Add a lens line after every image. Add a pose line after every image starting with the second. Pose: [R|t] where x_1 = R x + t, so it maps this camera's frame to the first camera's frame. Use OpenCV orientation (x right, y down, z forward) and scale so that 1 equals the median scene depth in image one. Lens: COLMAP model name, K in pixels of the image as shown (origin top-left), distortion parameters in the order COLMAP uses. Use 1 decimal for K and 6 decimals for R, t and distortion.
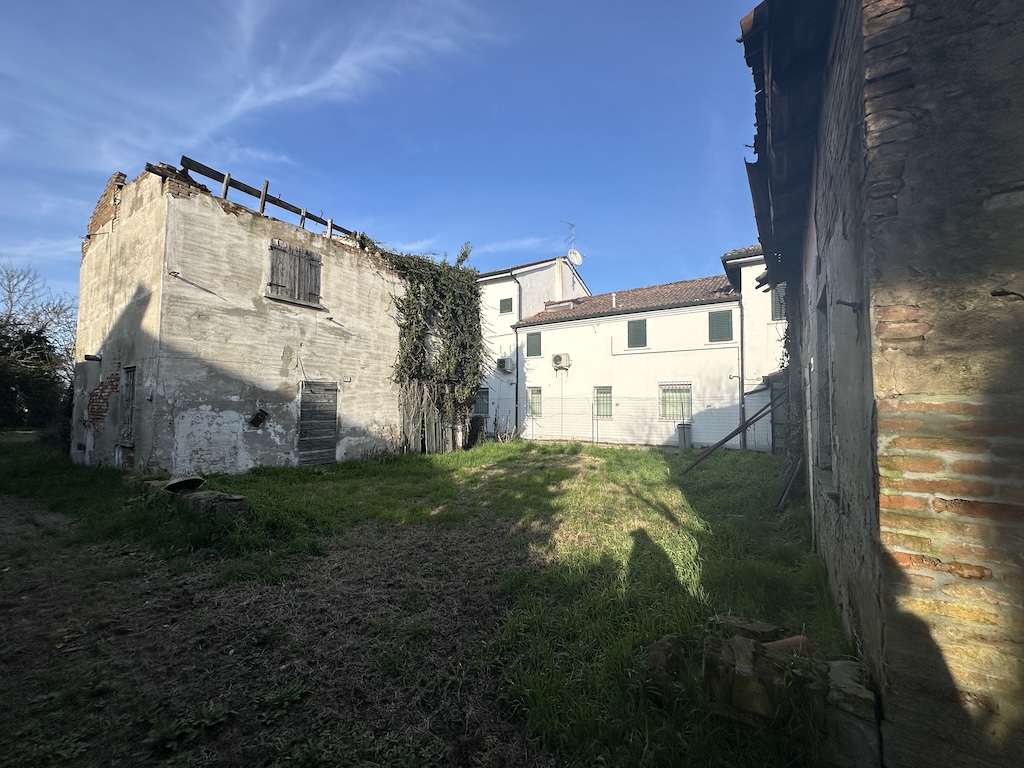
lens RADIAL K [[405.6, 0, 516.1], [0, 405.6, 385.0], [0, 0, 1]] dist [-0.004005, 0.000167]
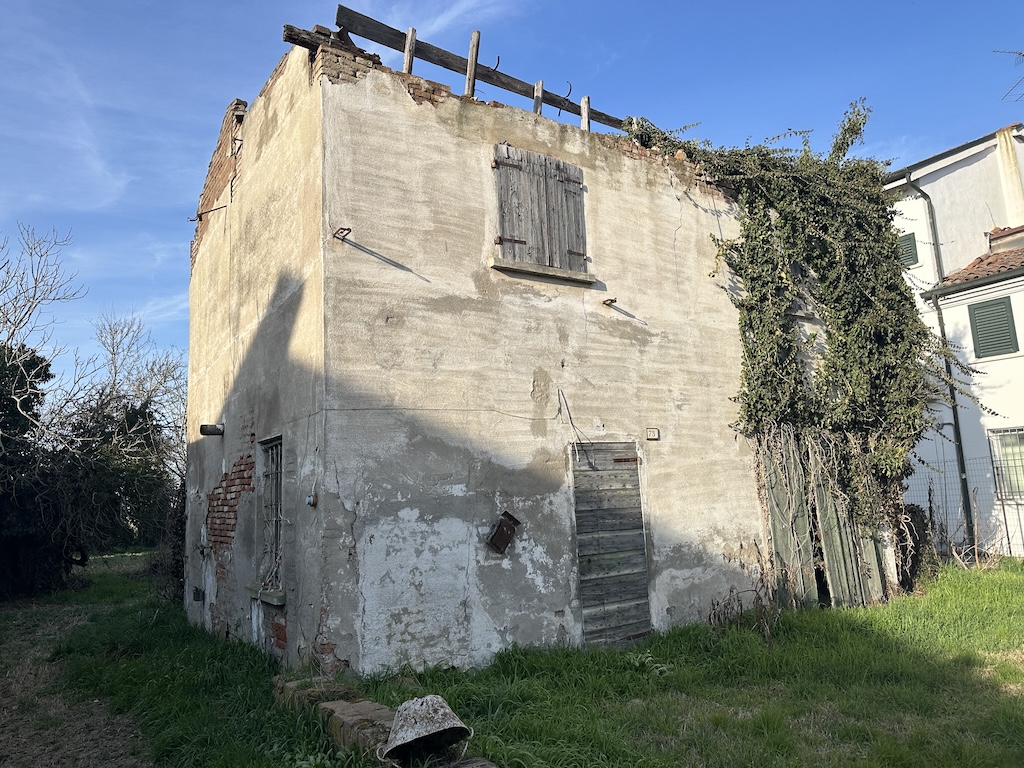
lens RADIAL K [[710.3, 0, 511.4], [0, 710.3, 382.2], [0, 0, 1]] dist [0.061975, -0.067072]
pose [[0.916424, -0.107219, -0.385579, -0.270795], [0.070931, 0.991706, -0.107181, 0.001735], [0.393873, 0.070873, 0.916428, 0.243356]]
